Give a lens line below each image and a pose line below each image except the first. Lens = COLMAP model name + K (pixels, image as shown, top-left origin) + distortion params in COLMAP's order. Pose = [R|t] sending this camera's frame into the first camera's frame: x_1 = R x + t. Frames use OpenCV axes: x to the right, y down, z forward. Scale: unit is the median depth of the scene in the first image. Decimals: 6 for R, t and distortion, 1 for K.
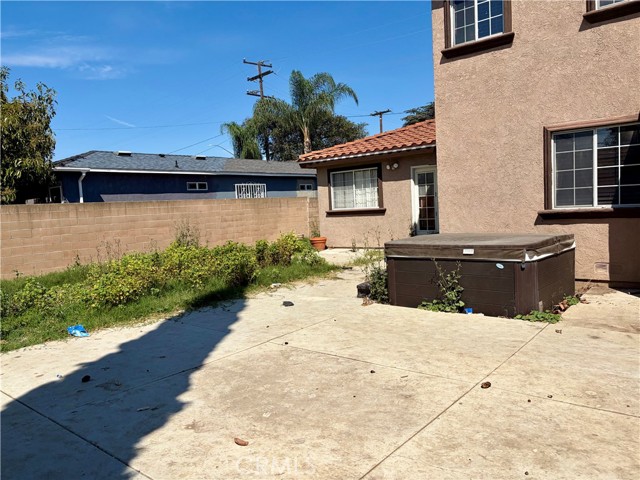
lens RADIAL K [[486.2, 0, 320.0], [0, 486.2, 240.0], [0, 0, 1]] dist [0.088261, -0.091398]
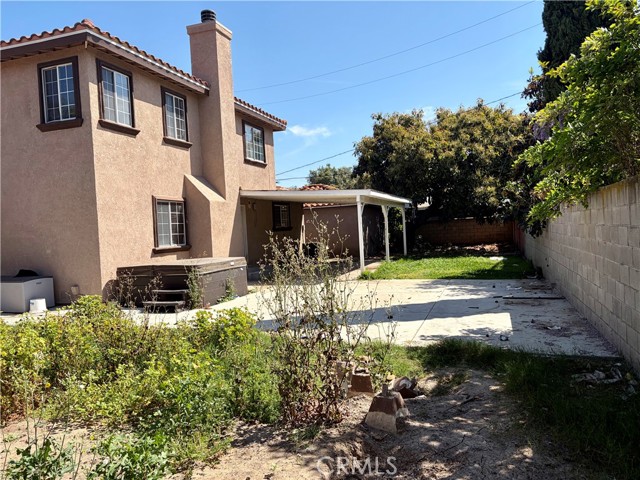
lens RADIAL K [[486.2, 0, 320.0], [0, 486.2, 240.0], [0, 0, 1]] dist [0.088261, -0.091398]
pose [[-0.342060, 0.047797, 0.938462, -0.677610], [0.134802, 0.990872, -0.001332, -0.007226], [-0.929959, 0.126051, -0.345381, 0.598832]]
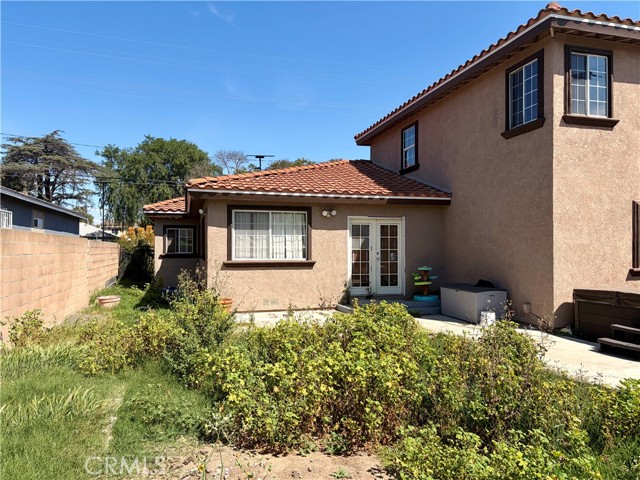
lens RADIAL K [[486.2, 0, 320.0], [0, 486.2, 240.0], [0, 0, 1]] dist [0.088261, -0.091398]
pose [[0.576849, 0.073004, 0.813582, -0.563367], [0.026068, 0.993846, -0.107662, -0.010753], [-0.816435, 0.083313, 0.571396, 0.529484]]
